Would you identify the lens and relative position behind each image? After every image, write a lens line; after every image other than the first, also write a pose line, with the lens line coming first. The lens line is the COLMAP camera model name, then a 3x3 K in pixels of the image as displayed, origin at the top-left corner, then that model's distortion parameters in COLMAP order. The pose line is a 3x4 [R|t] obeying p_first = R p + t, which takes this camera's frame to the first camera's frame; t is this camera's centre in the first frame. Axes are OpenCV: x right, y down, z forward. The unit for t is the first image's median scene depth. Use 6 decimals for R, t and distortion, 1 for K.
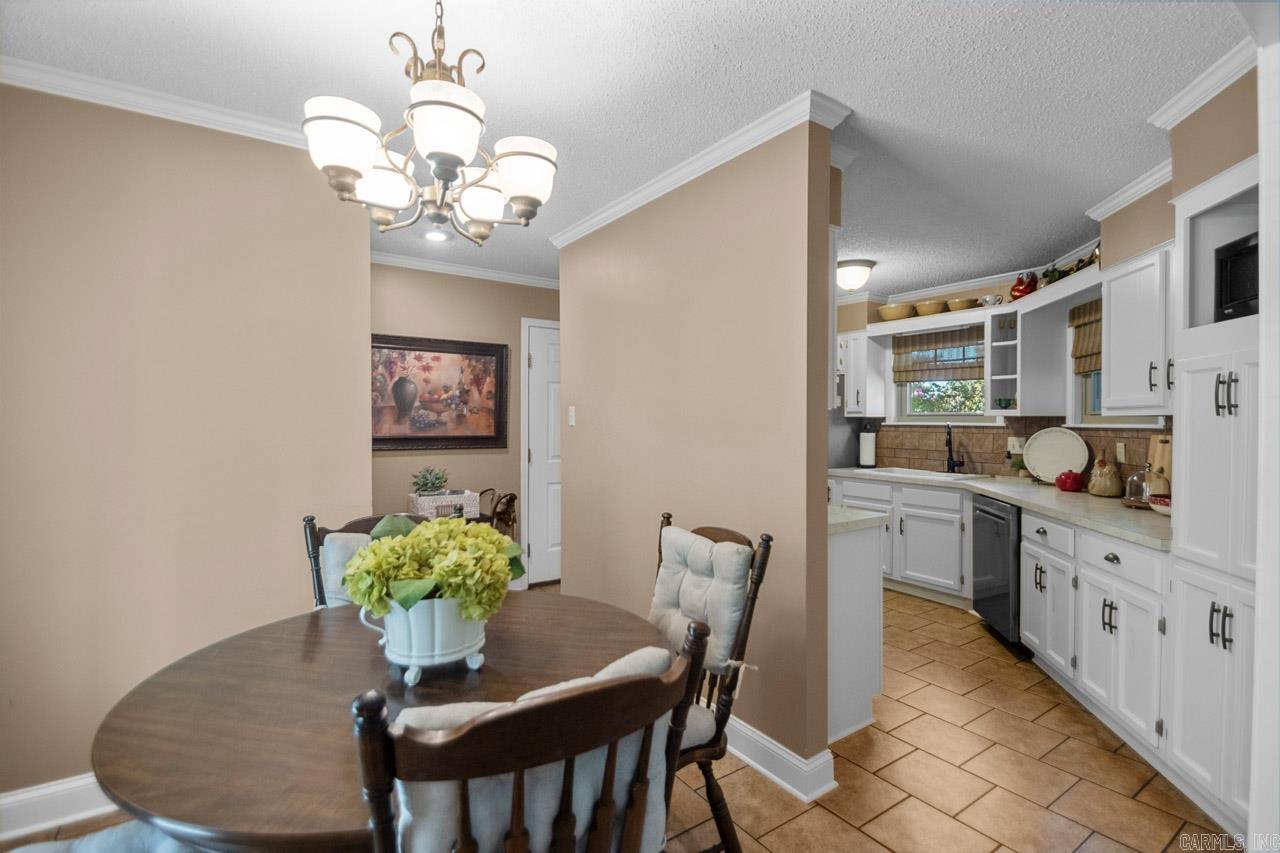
lens RADIAL K [[593.2, 0, 639.8], [0, 593.2, 424.6], [0, 0, 1]] dist [0.004480, -0.008241]
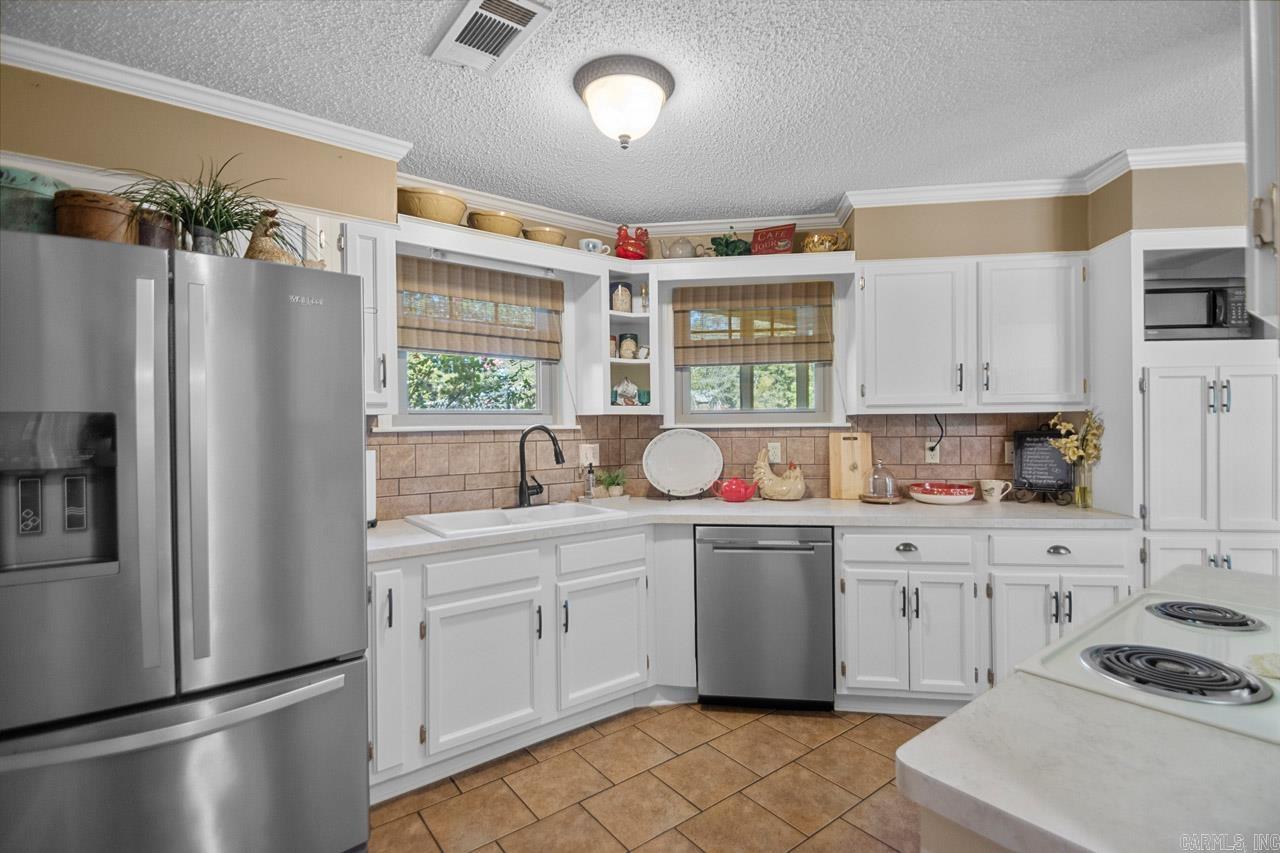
lens RADIAL K [[593.2, 0, 648.6], [0, 593.2, 423.9], [0, 0, 1]] dist [0.004480, -0.008241]
pose [[-0.065109, -0.004132, 0.997870, -0.113505], [0.015998, 0.999859, 0.005184, -0.006496], [-0.997750, 0.016301, -0.065033, 1.051322]]
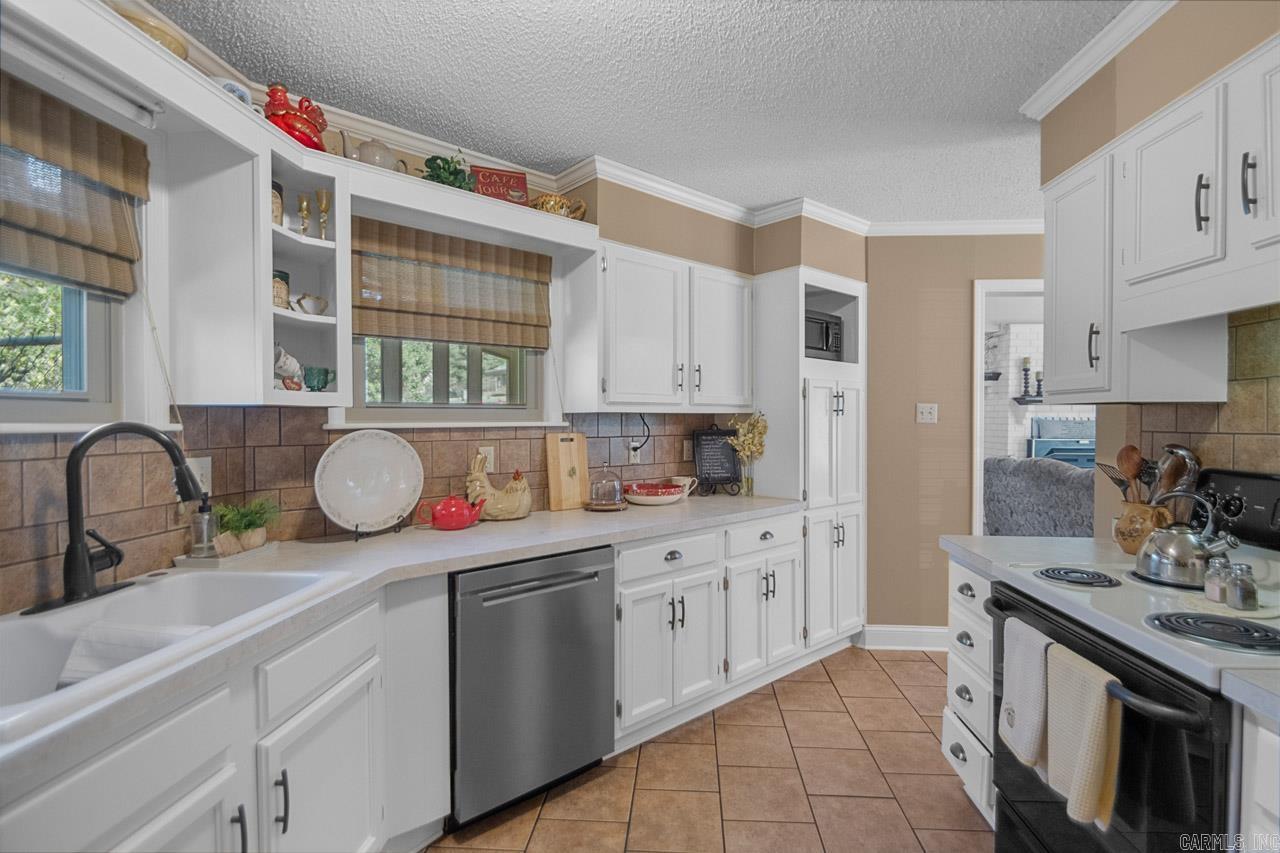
lens RADIAL K [[593.2, 0, 651.2], [0, 593.2, 424.1], [0, 0, 1]] dist [0.004480, -0.008241]
pose [[-0.791861, -0.005281, 0.610679, 0.155600], [0.004123, 0.999894, 0.013993, -0.006236], [-0.610688, 0.013598, -0.791755, 1.218429]]
